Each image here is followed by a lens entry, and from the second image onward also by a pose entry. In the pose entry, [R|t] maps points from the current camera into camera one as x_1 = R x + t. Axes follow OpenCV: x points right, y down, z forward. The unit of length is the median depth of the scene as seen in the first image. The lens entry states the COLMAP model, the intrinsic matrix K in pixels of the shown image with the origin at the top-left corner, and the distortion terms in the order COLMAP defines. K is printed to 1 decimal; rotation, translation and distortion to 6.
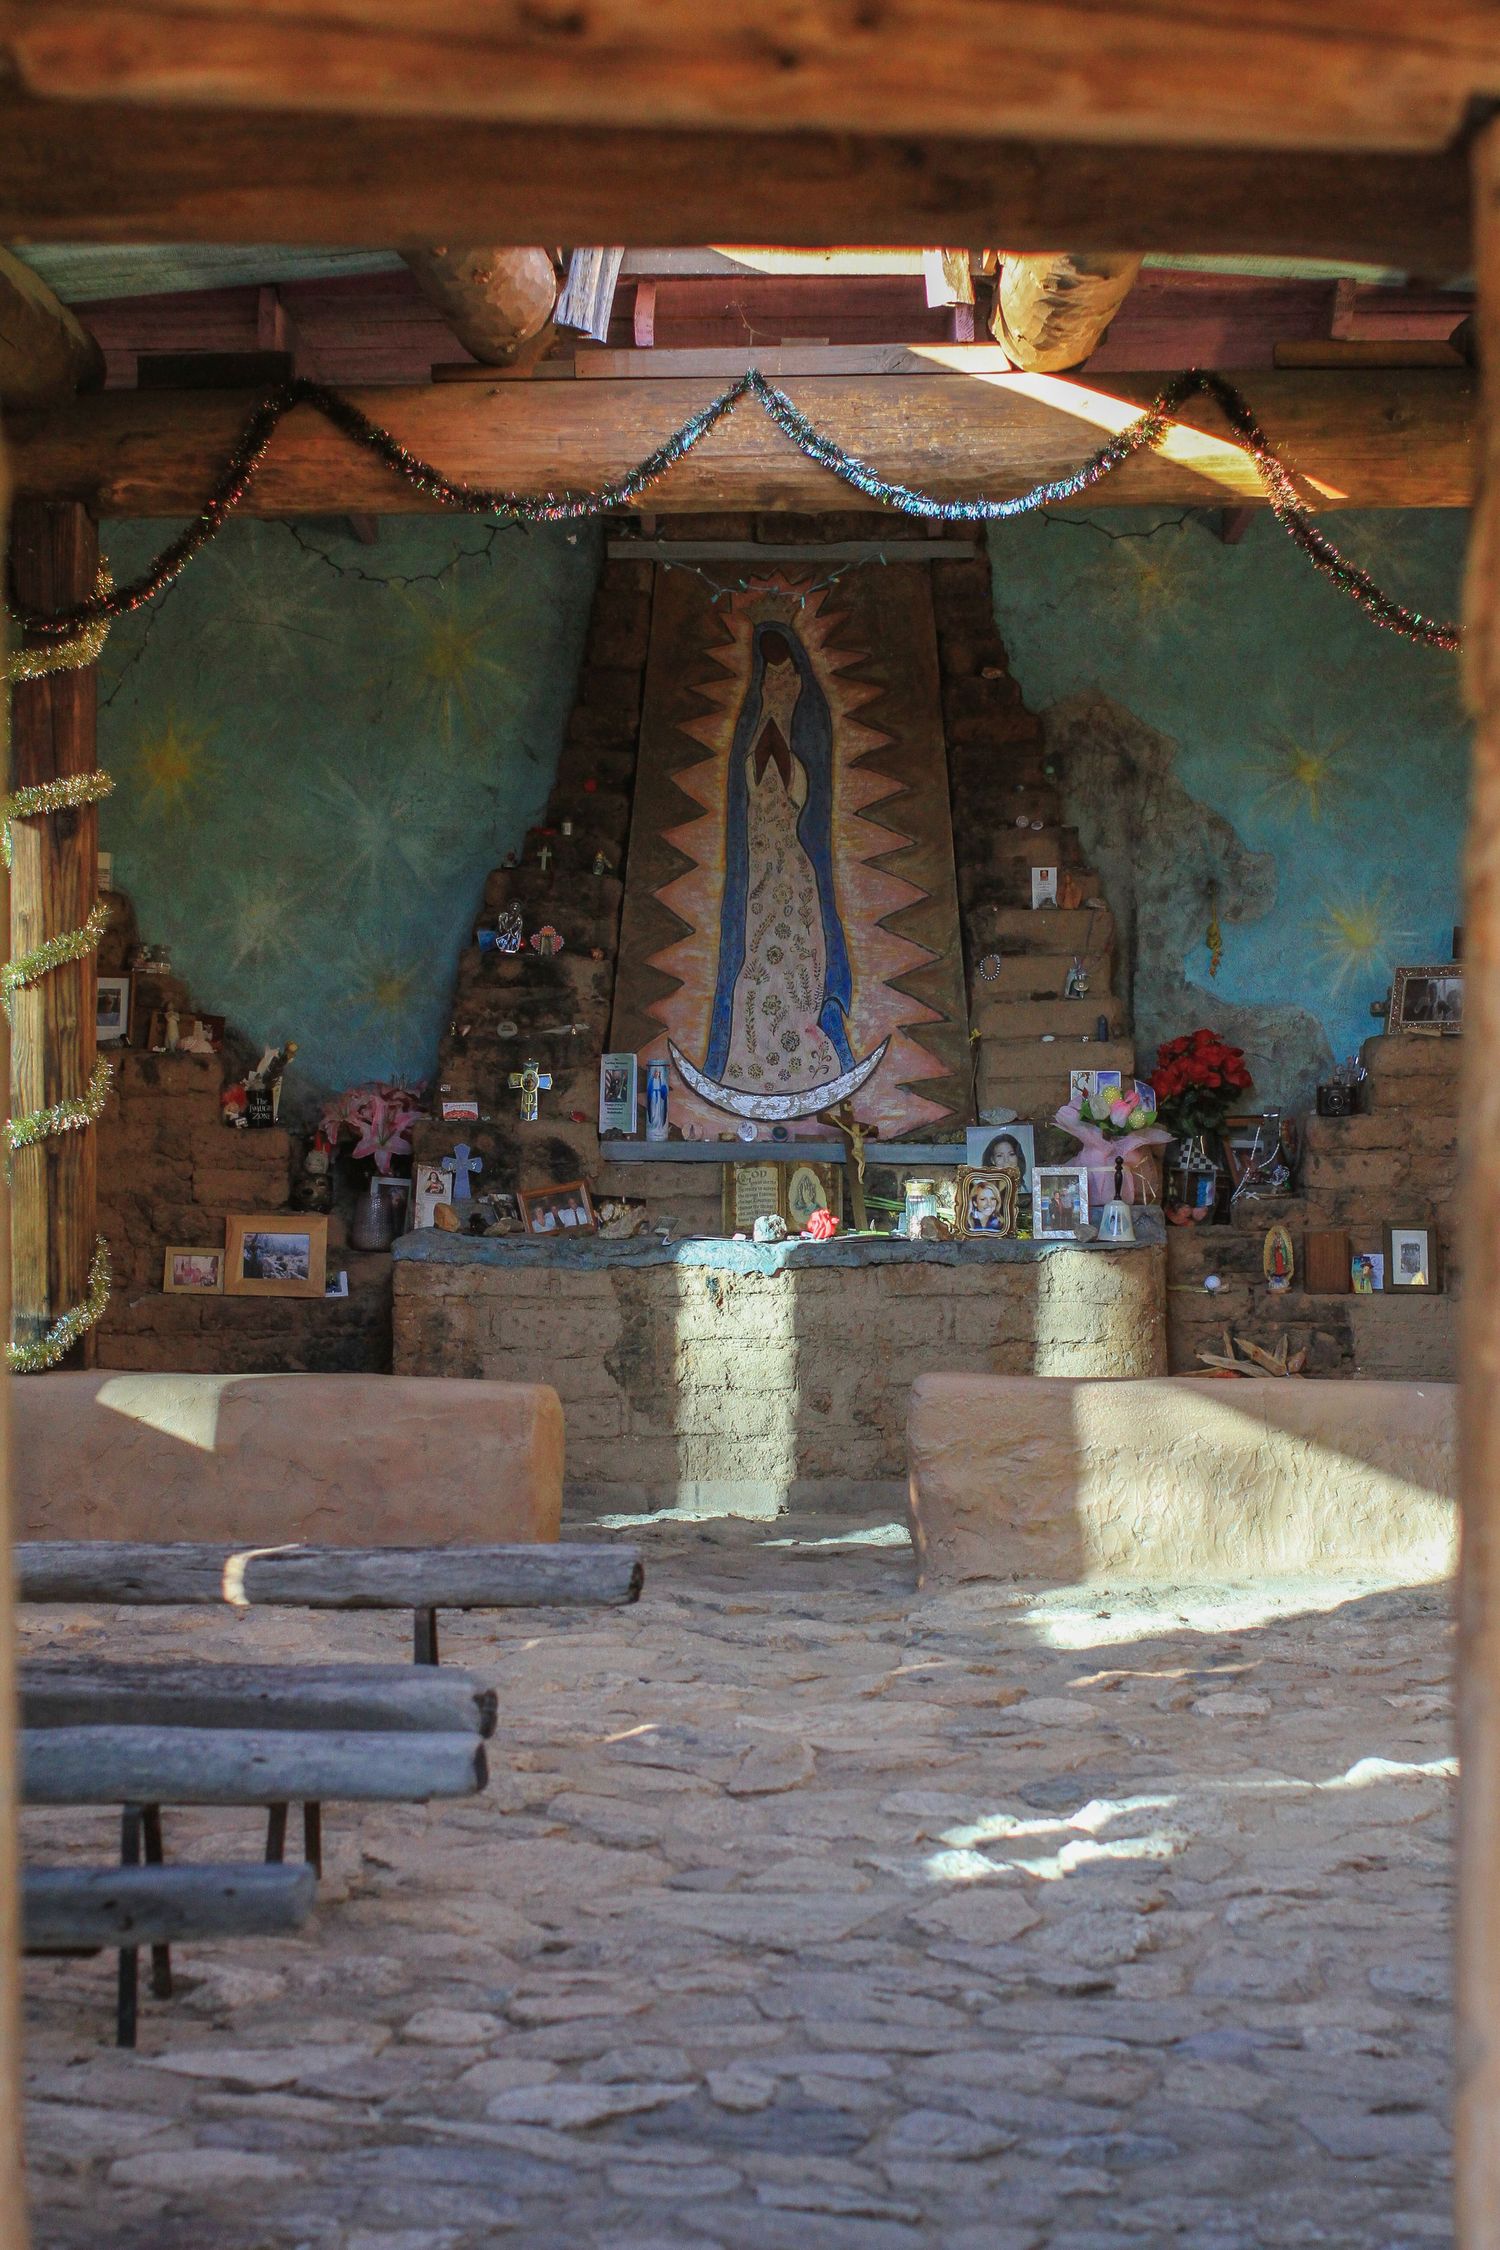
lens RADIAL K [[5268.6, 0, 750.0], [0, 5268.6, 1125.0], [0, 0, 1]] dist [-0.198432, -0.224945]
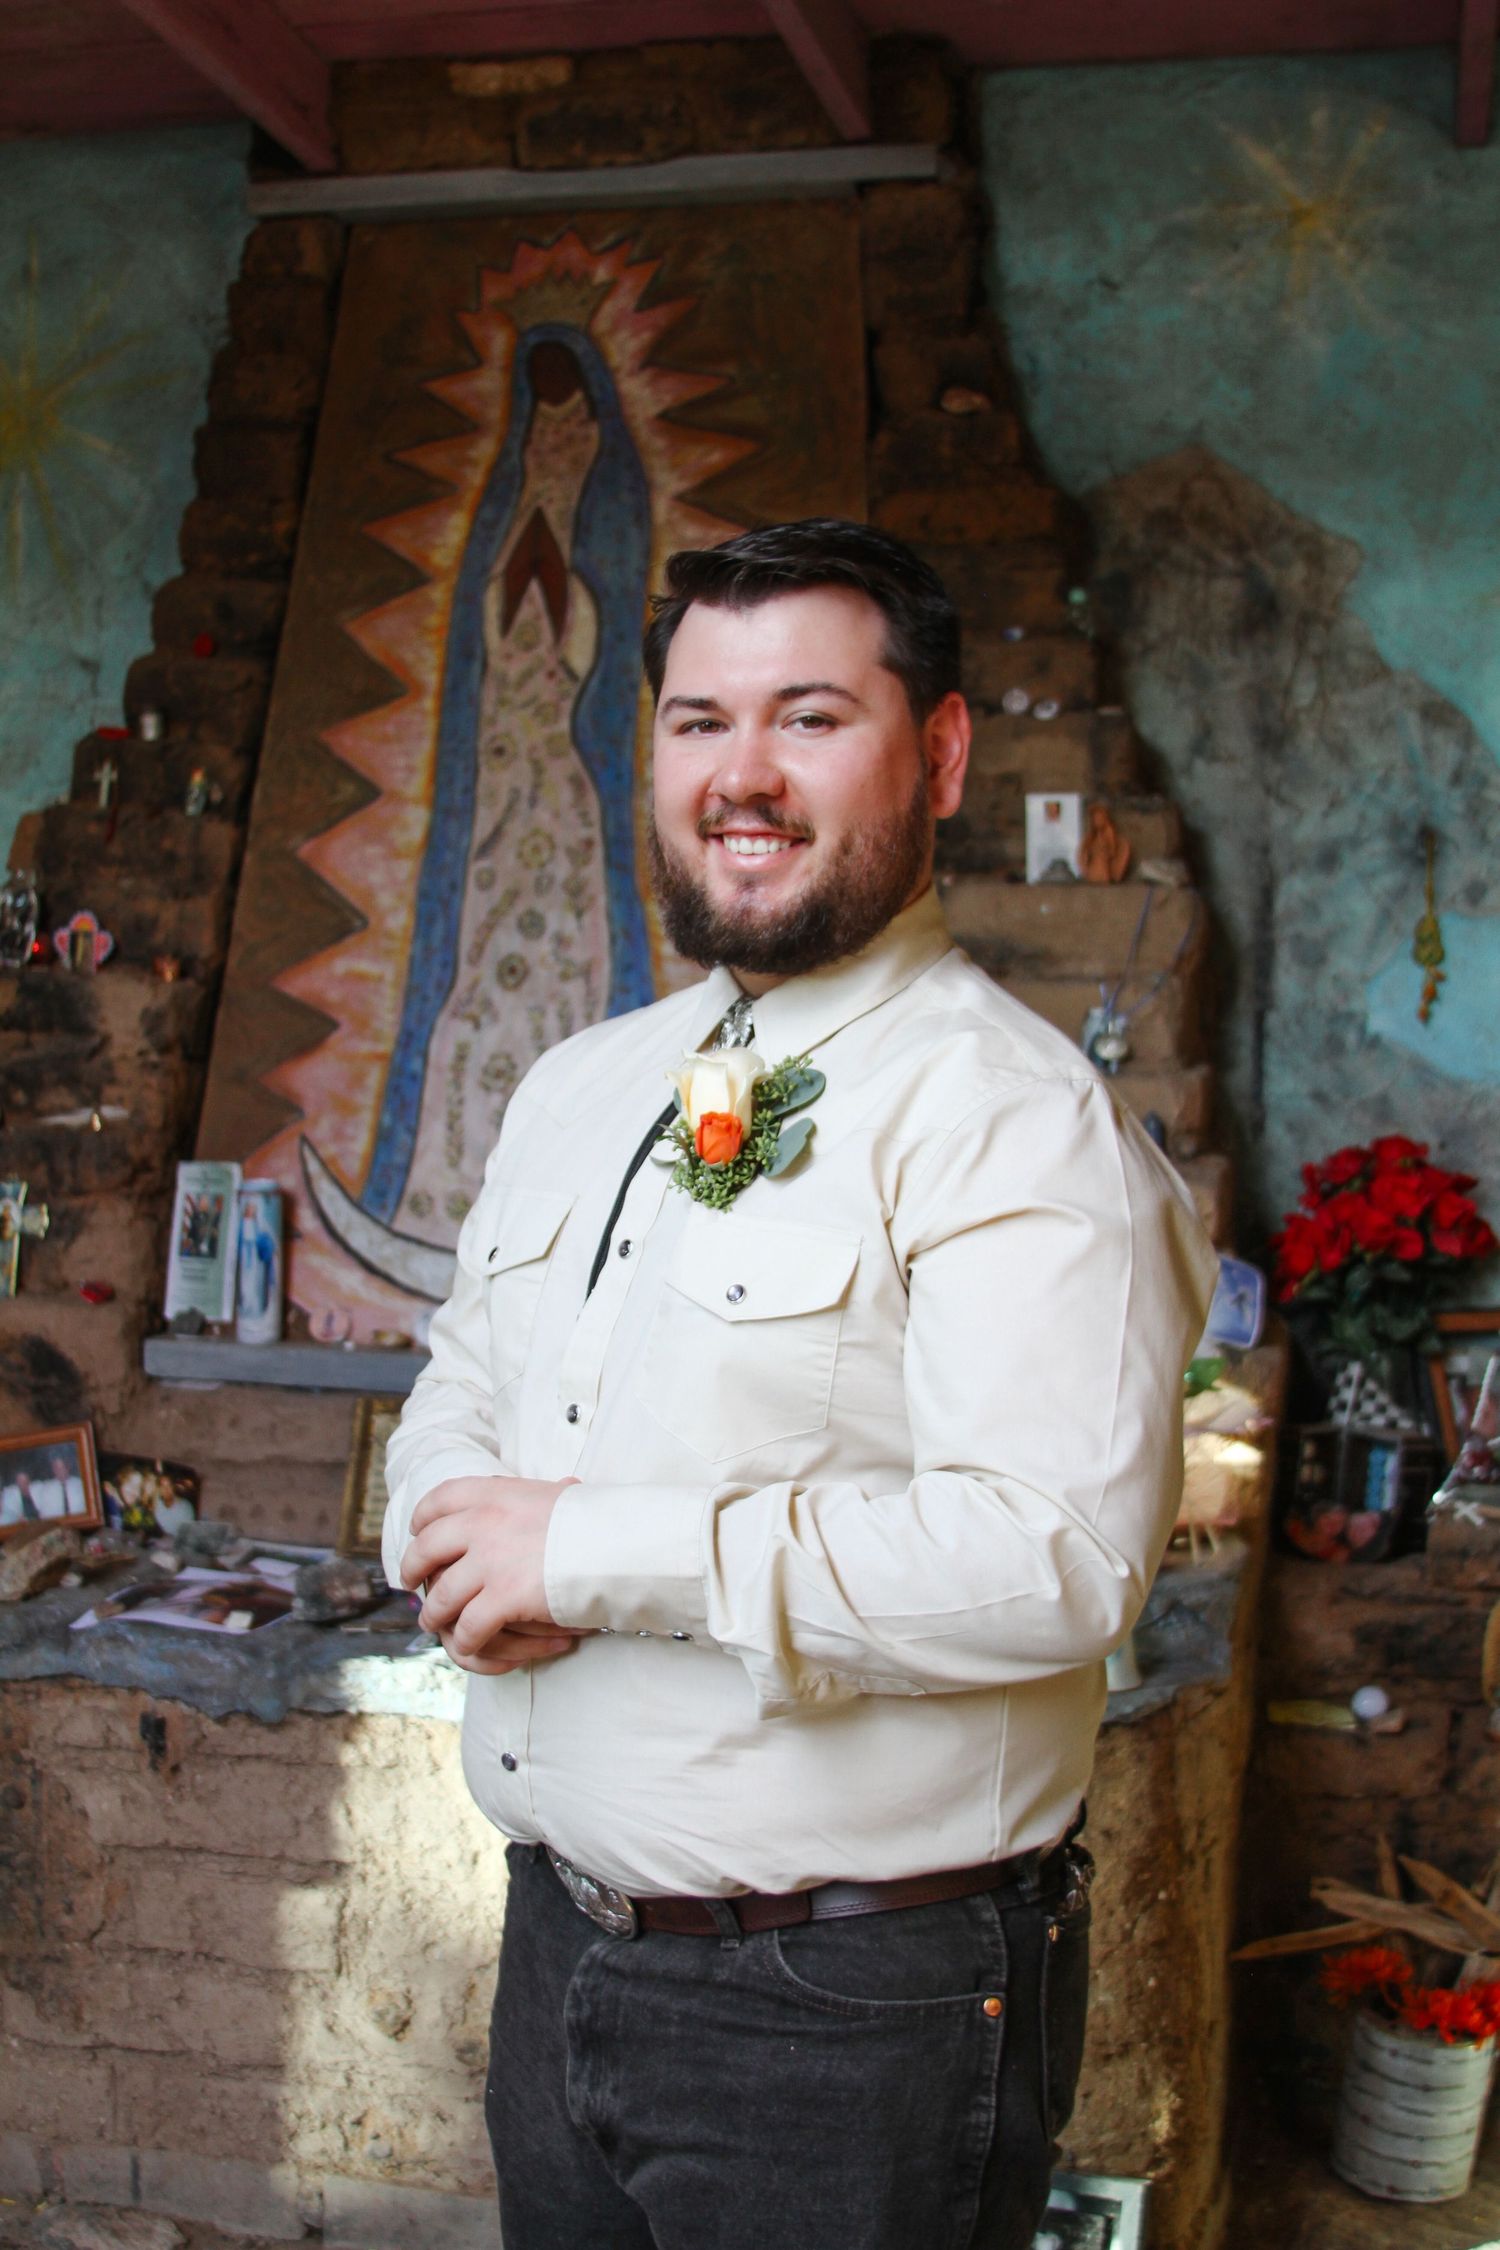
lens RADIAL K [[2833.9, 0, 756.3], [0, 2833.9, 1161.4], [0, 0, 1]] dist [-0.171149, 0.088318]
pose [[0.974508, 0.026008, -0.222839, 0.087181], [-0.014803, 0.998547, 0.051806, -0.028426], [0.223863, -0.047186, 0.973478, 0.739089]]
